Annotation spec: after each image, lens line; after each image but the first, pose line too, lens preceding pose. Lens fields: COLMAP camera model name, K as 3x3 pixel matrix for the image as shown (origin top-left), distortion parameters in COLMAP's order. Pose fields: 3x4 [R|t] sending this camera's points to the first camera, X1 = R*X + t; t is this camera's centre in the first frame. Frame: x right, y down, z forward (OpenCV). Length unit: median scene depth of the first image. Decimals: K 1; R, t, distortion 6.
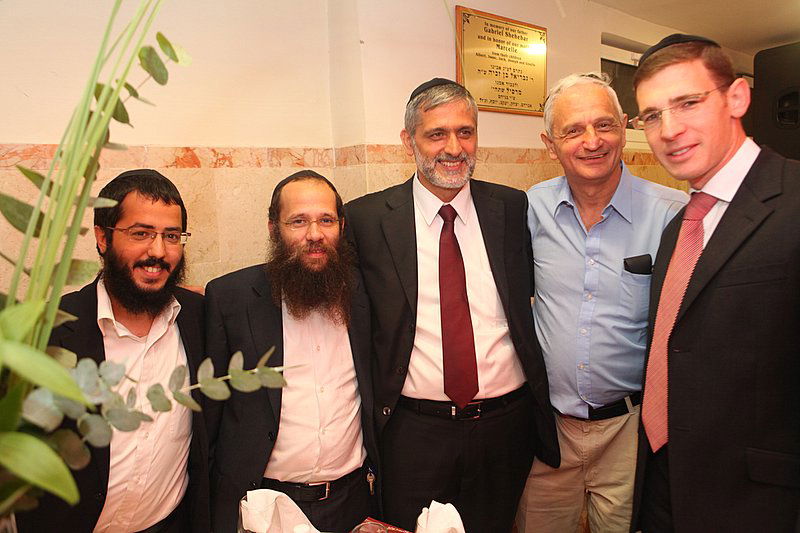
lens RADIAL K [[624.4, 0, 402.3], [0, 624.4, 265.0], [0, 0, 1]] dist [-0.016528, 0.017560]
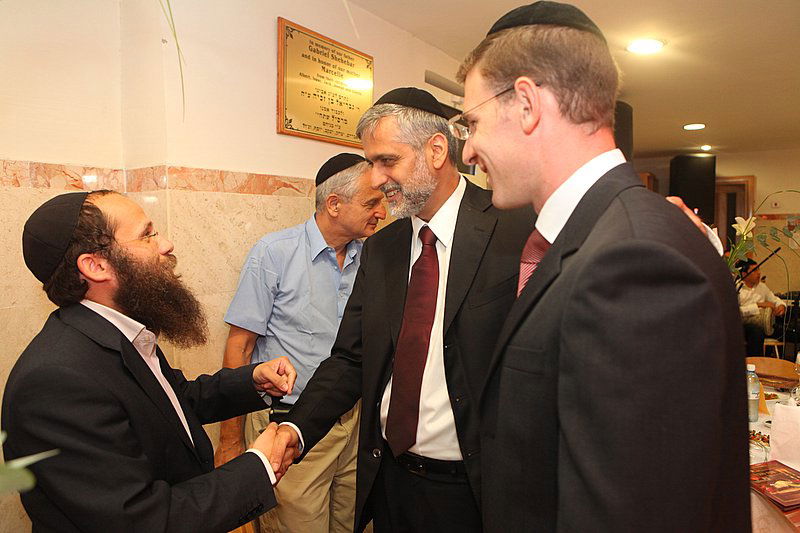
lens RADIAL K [[629.9, 0, 398.9], [0, 629.9, 268.8], [0, 0, 1]] dist [-0.049848, 0.015115]
pose [[0.953619, 0.009803, 0.300857, -0.013161], [0.007421, 0.998400, -0.056054, -0.012143], [-0.300926, 0.055687, 0.952020, 0.138743]]
